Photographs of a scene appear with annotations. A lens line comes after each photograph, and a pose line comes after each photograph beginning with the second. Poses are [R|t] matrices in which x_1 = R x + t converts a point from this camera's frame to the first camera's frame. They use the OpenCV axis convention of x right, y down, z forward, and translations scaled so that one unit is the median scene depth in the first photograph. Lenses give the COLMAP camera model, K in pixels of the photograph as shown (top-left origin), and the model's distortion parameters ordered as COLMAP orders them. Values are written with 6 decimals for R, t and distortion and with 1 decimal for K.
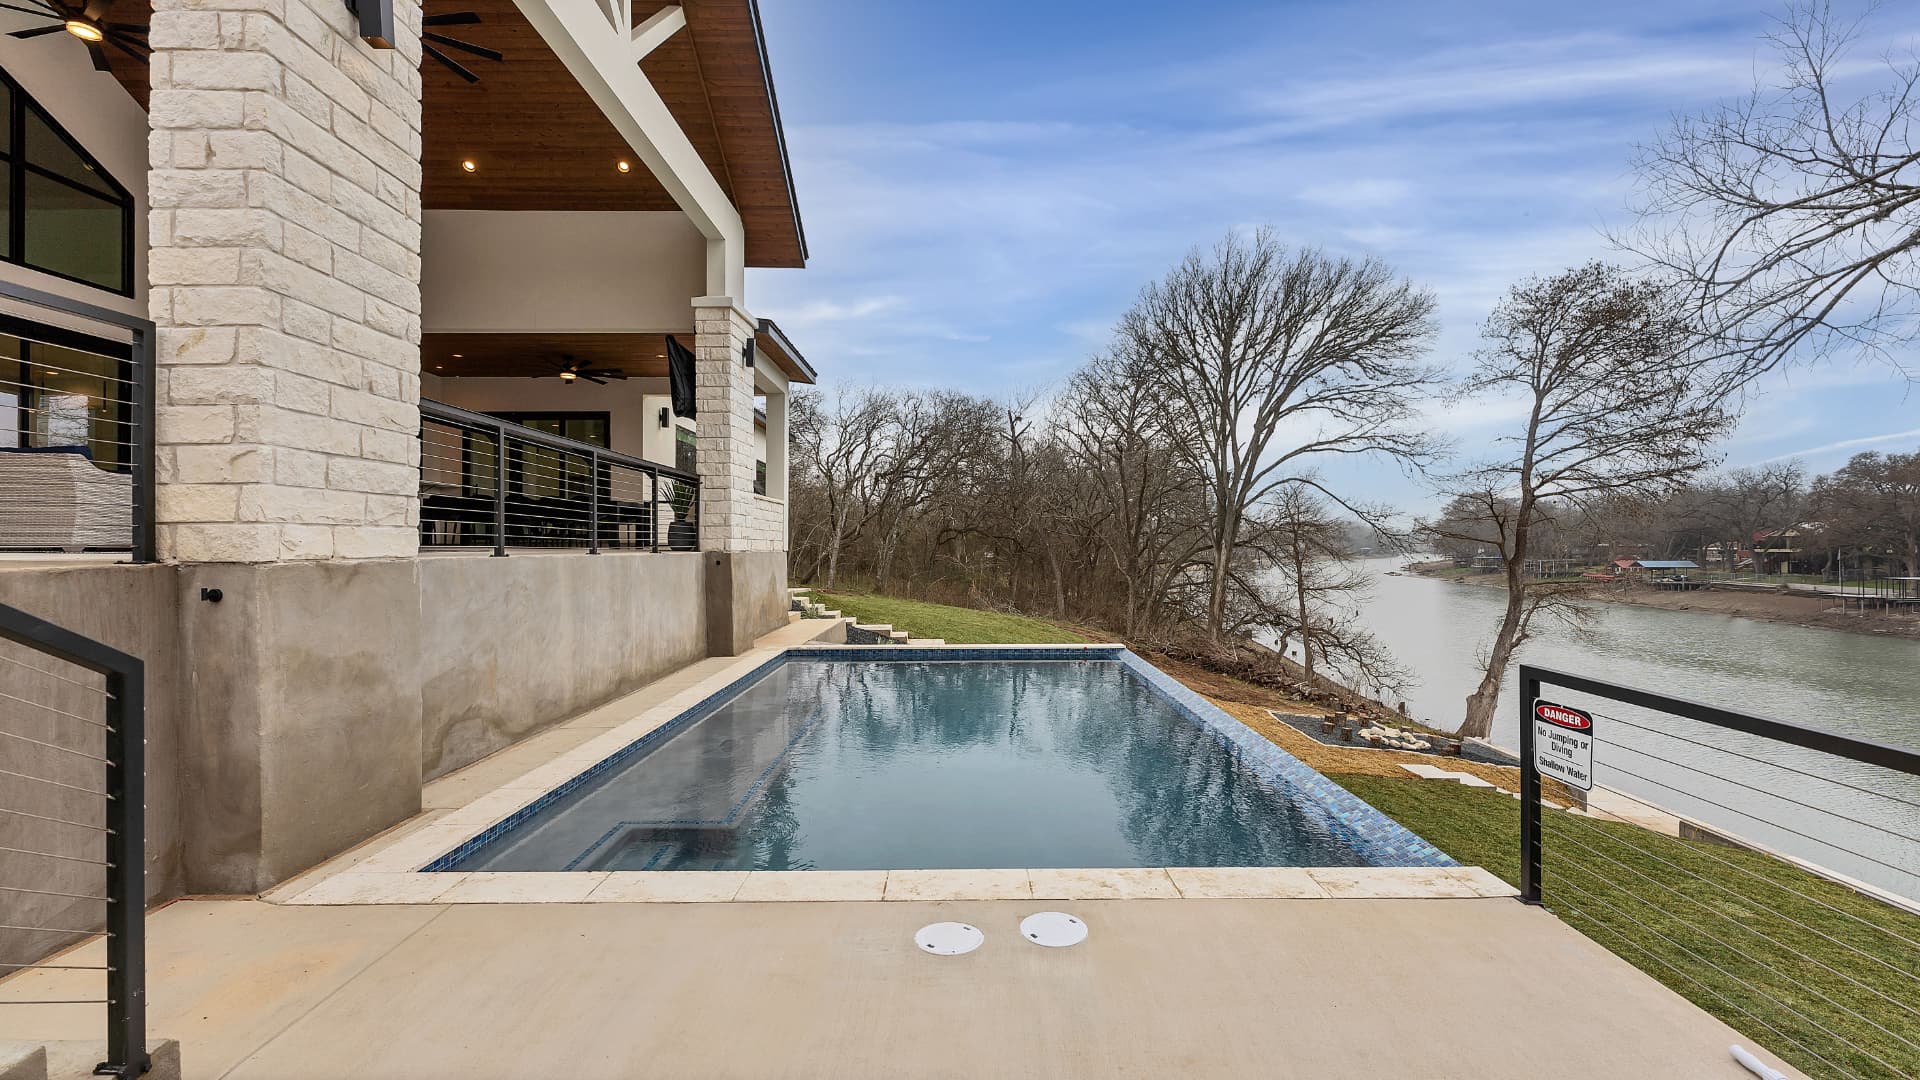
lens RADIAL K [[794.6, 0, 965.8], [0, 794.6, 537.2], [0, 0, 1]] dist [-0.001029, 0.000112]
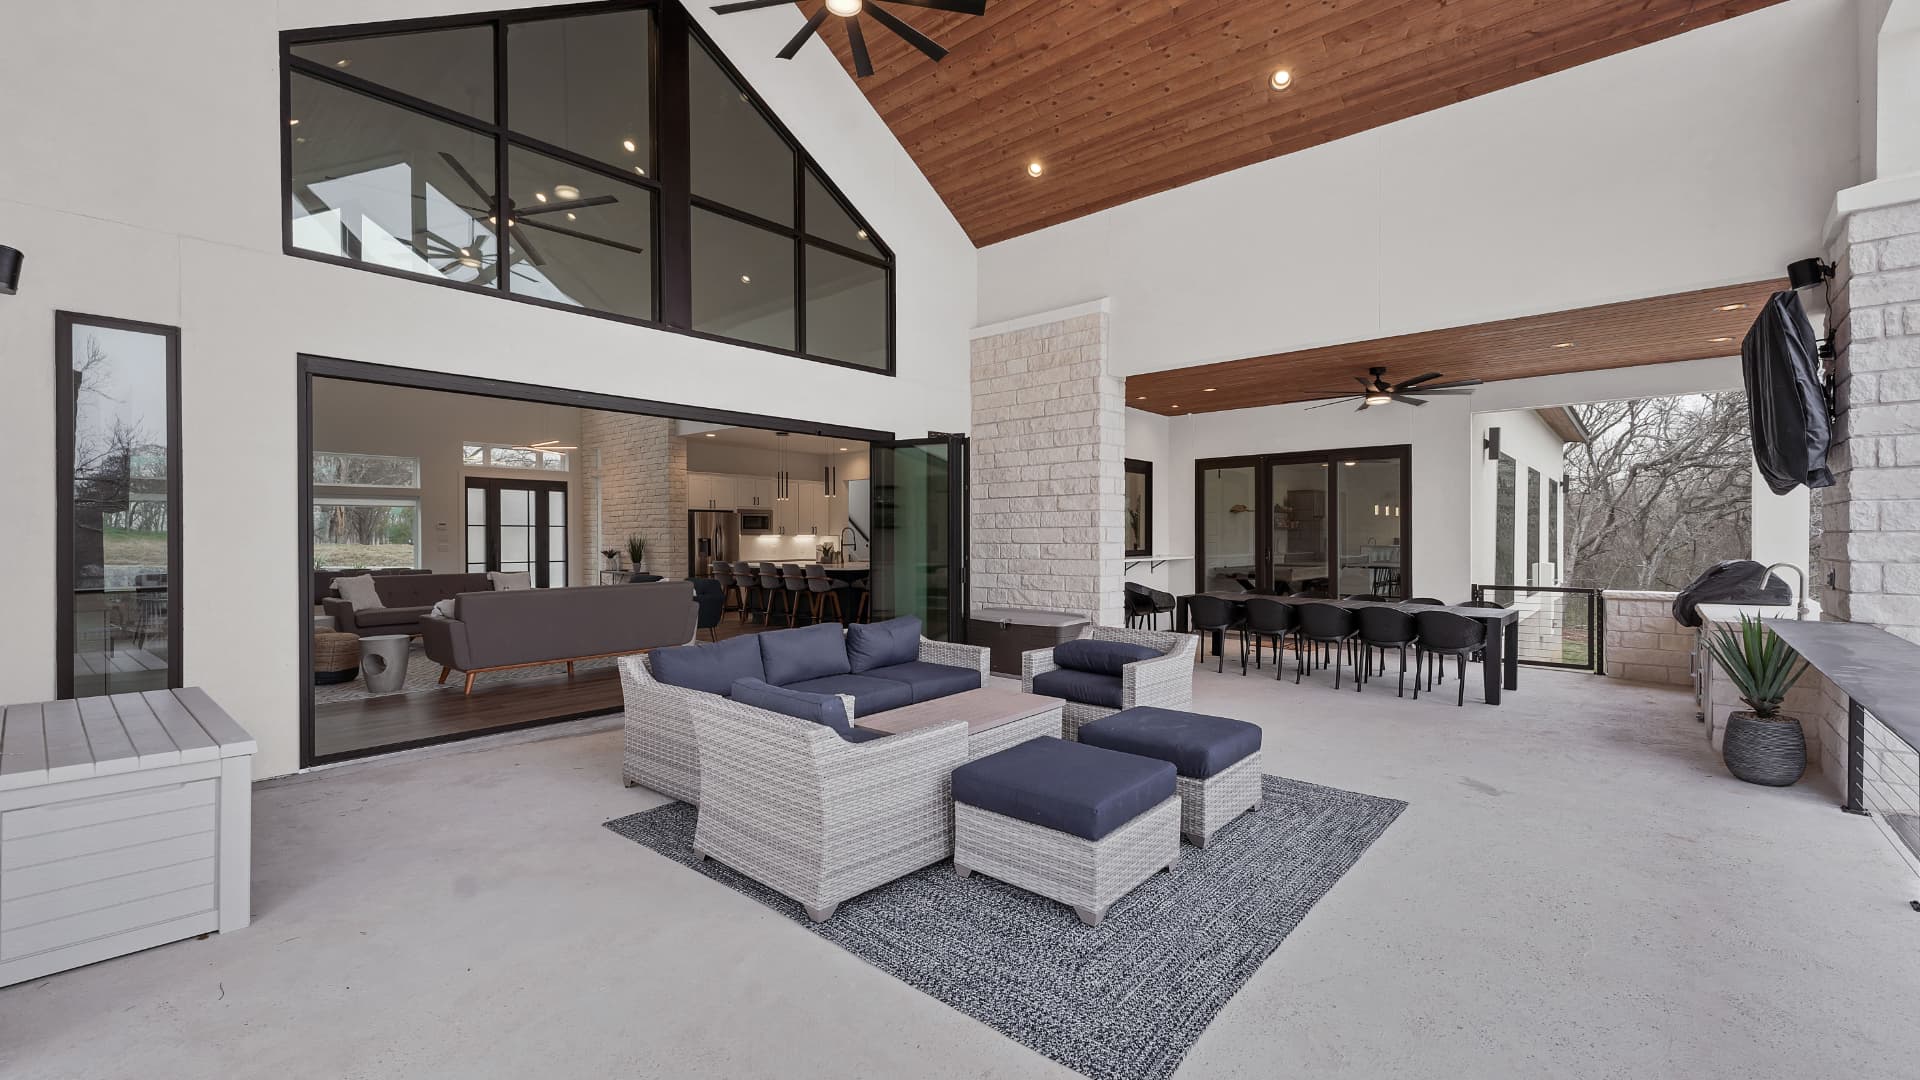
lens RADIAL K [[809.2, 0, 958.4], [0, 809.2, 541.6], [0, 0, 1]] dist [-0.001658, -0.000188]
pose [[0.747344, 0.002559, -0.664433, -0.405795], [0.008875, 0.999865, 0.013834, -0.129479], [0.664378, -0.016235, 0.747220, 0.378871]]
